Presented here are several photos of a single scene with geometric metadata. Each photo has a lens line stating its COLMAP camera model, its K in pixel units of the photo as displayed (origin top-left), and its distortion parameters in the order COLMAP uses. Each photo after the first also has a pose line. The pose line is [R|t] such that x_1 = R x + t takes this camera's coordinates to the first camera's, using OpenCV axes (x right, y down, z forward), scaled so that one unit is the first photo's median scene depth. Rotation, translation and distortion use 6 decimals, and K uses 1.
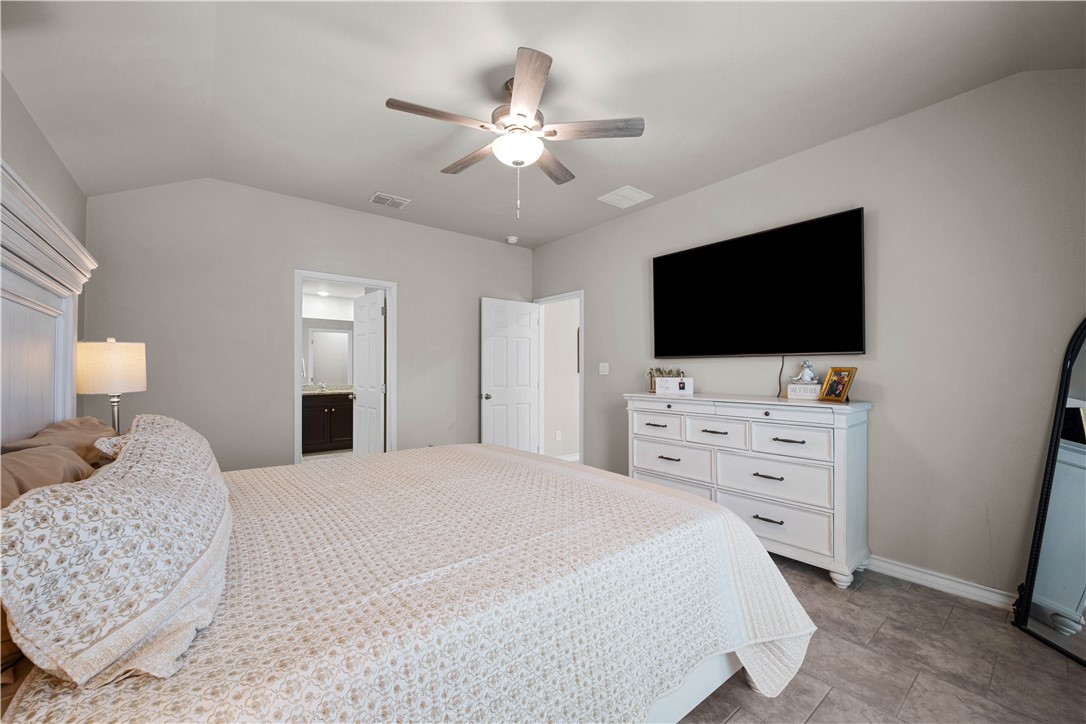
lens RADIAL K [[426.5, 0, 535.4], [0, 426.5, 366.8], [0, 0, 1]] dist [-0.000530, -0.000003]
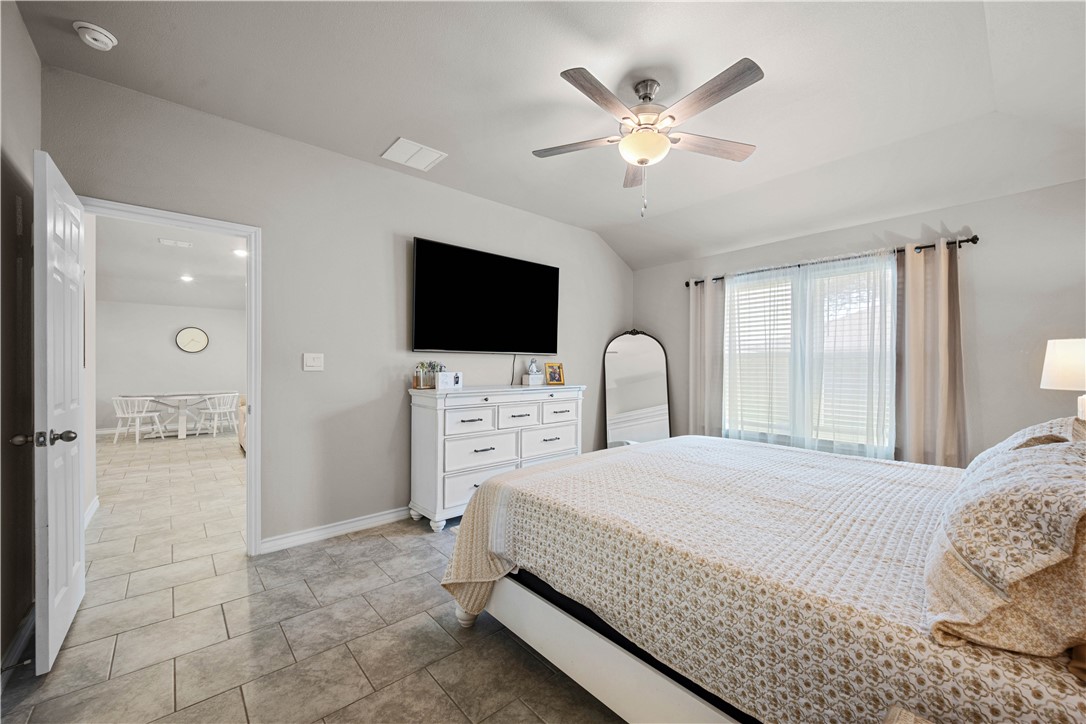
lens RADIAL K [[426.5, 0, 535.4], [0, 426.5, 366.8], [0, 0, 1]] dist [-0.000530, -0.000003]
pose [[-0.039034, -0.004435, 0.999228, -0.709940], [-0.009303, 0.999948, 0.004075, 0.008075], [-0.999195, -0.009137, -0.039073, 0.905854]]
